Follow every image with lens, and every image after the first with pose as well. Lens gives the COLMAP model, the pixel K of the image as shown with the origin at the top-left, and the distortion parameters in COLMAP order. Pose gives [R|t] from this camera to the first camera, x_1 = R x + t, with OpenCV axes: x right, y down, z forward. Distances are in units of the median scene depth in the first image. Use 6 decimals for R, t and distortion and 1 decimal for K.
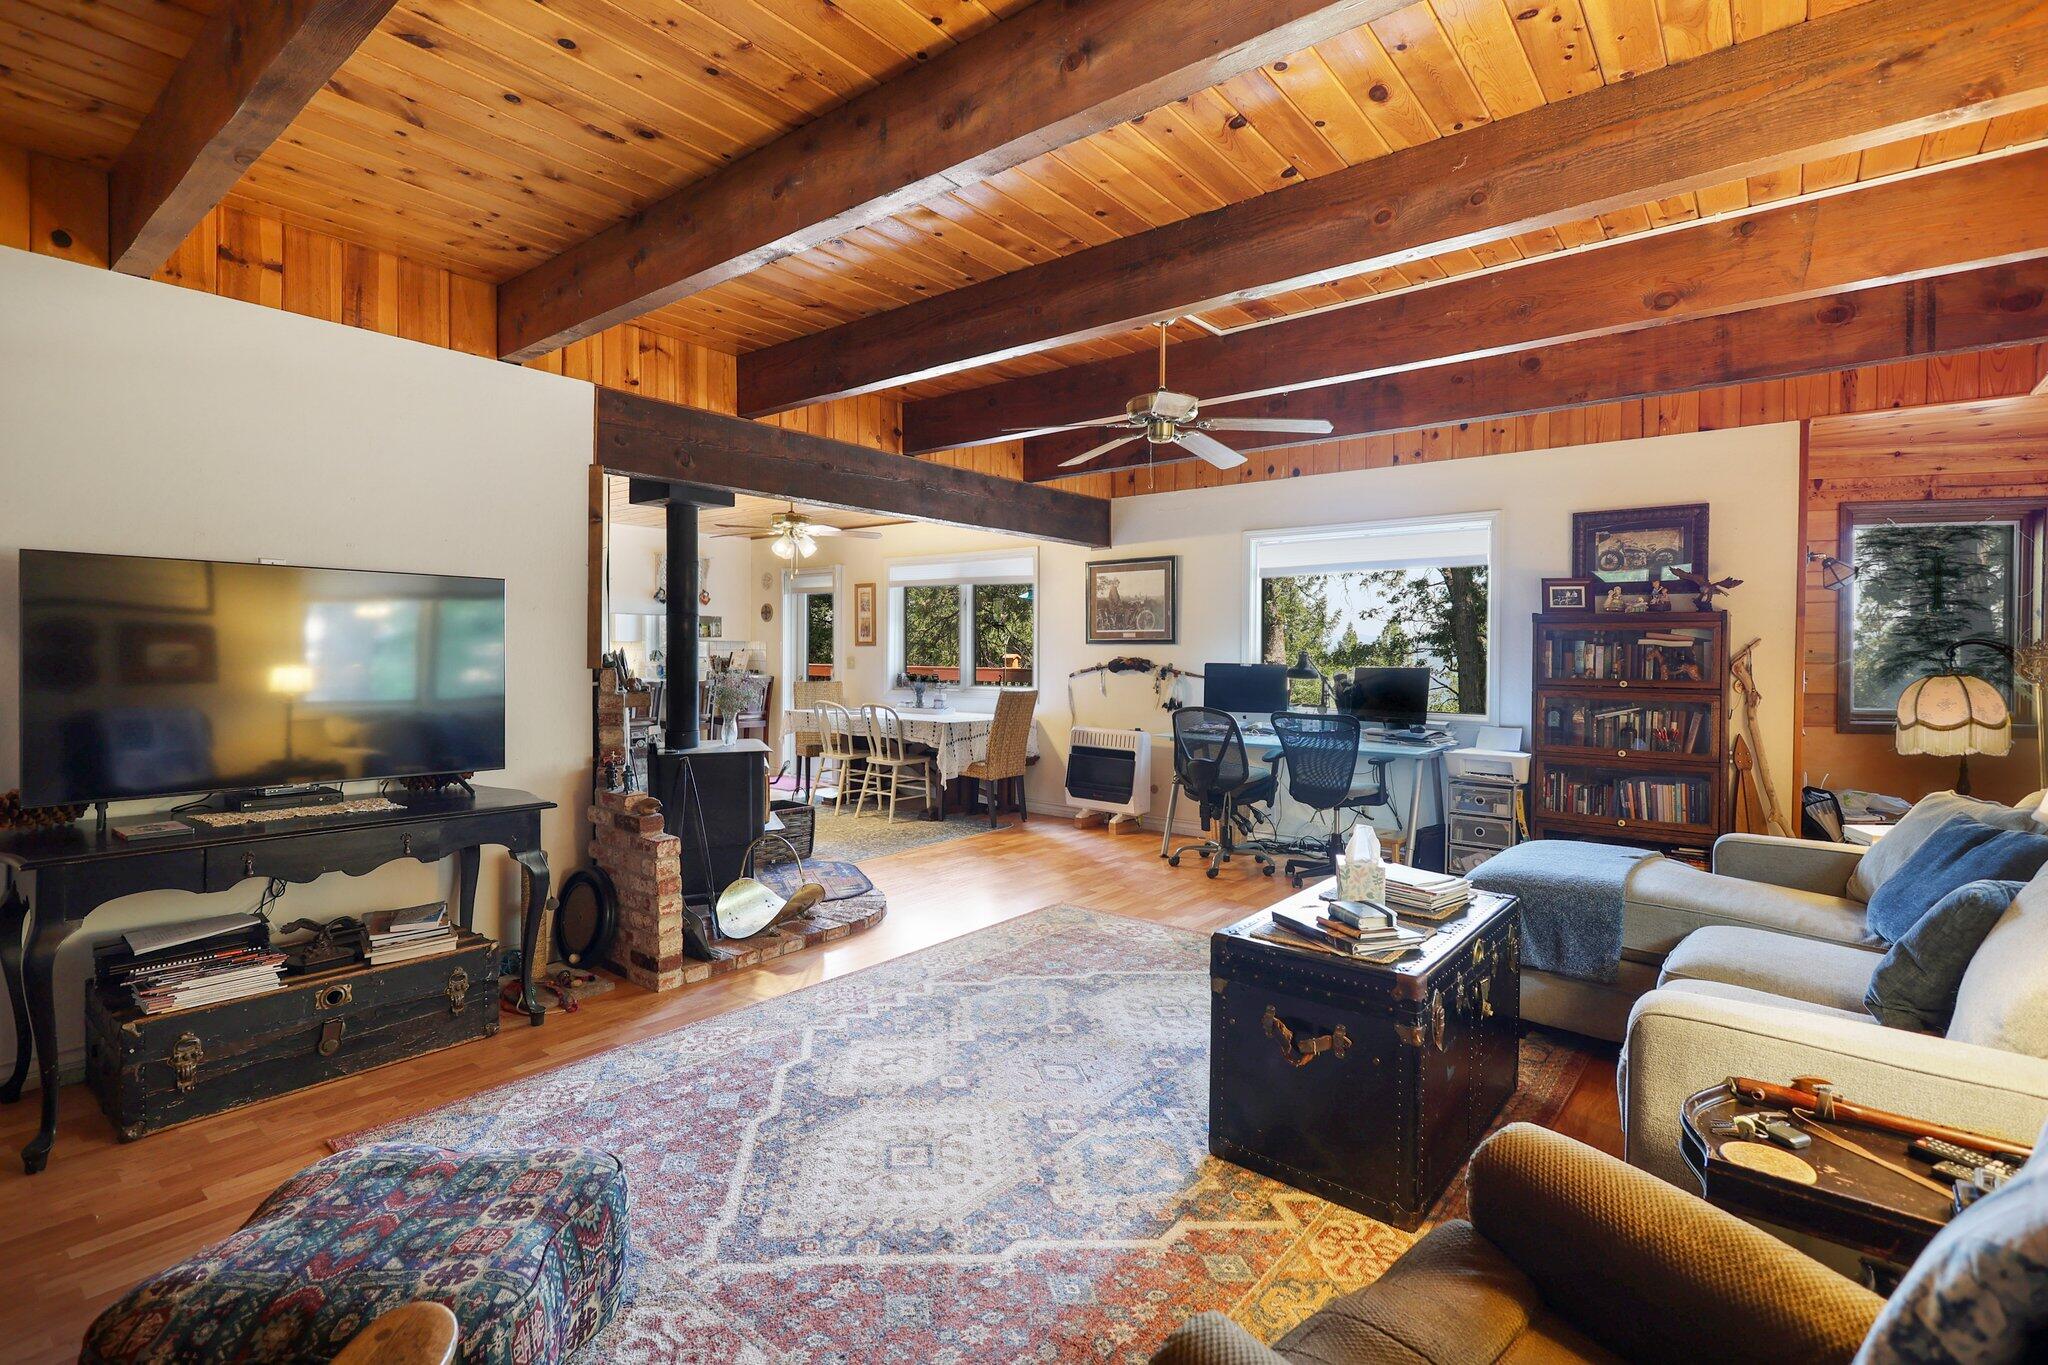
lens RADIAL K [[954.1, 0, 1023.8], [0, 954.1, 670.8], [0, 0, 1]] dist [0.000069, 0.000143]
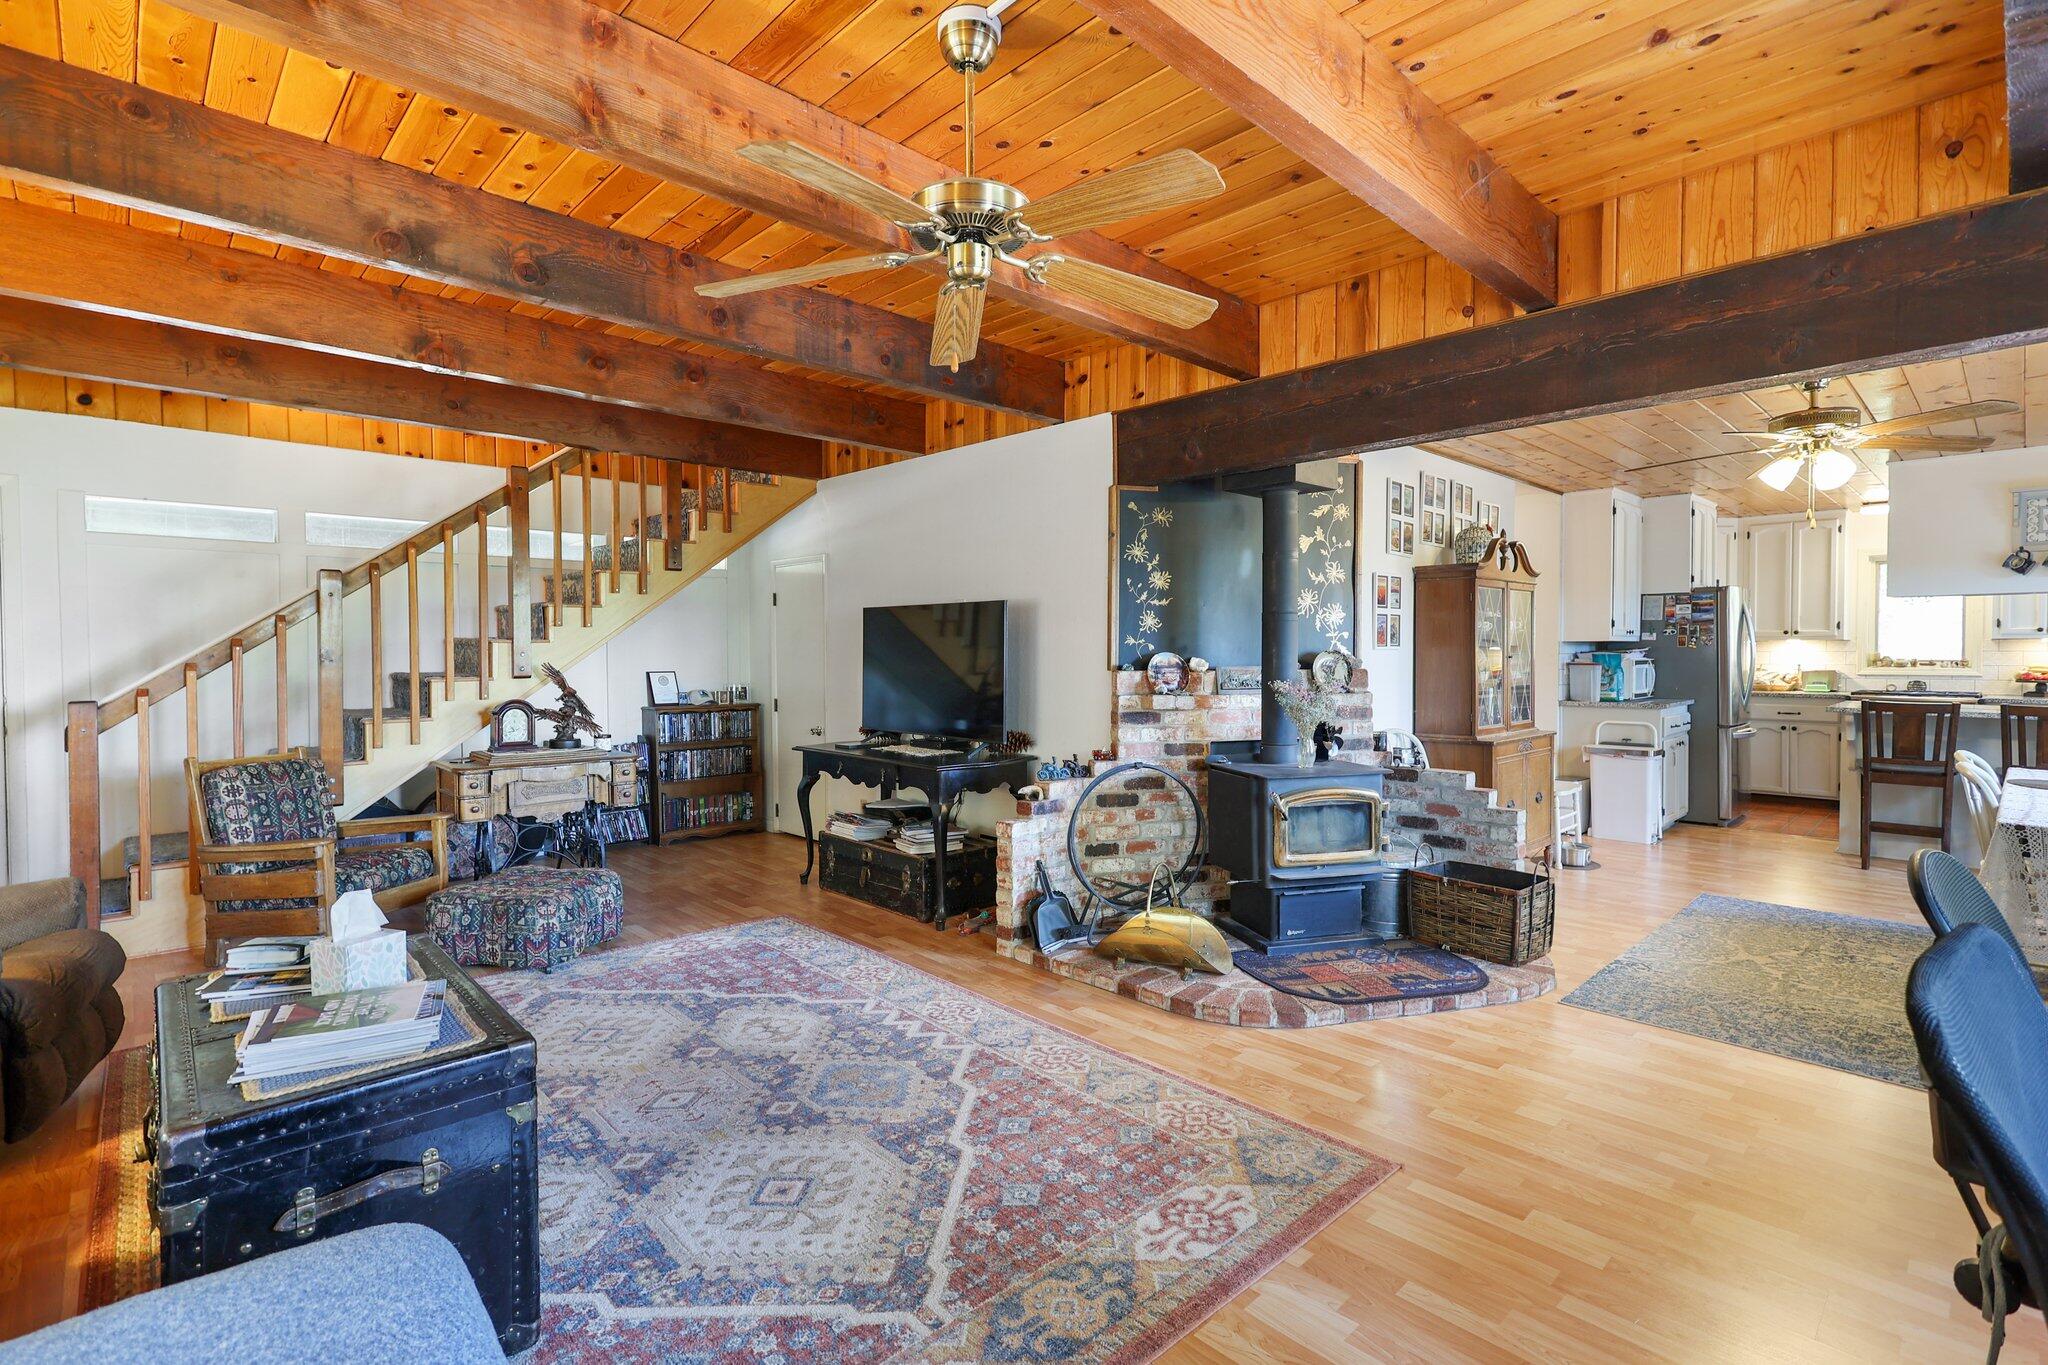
lens RADIAL K [[954.1, 0, 994.5], [0, 954.1, 646.3], [0, 0, 1]] dist [0.000069, 0.000143]
pose [[-0.146307, -0.009800, -0.989191, 0.800974], [-0.017919, 0.999813, -0.007255, -0.021290], [0.989077, 0.016664, -0.146455, 1.245319]]
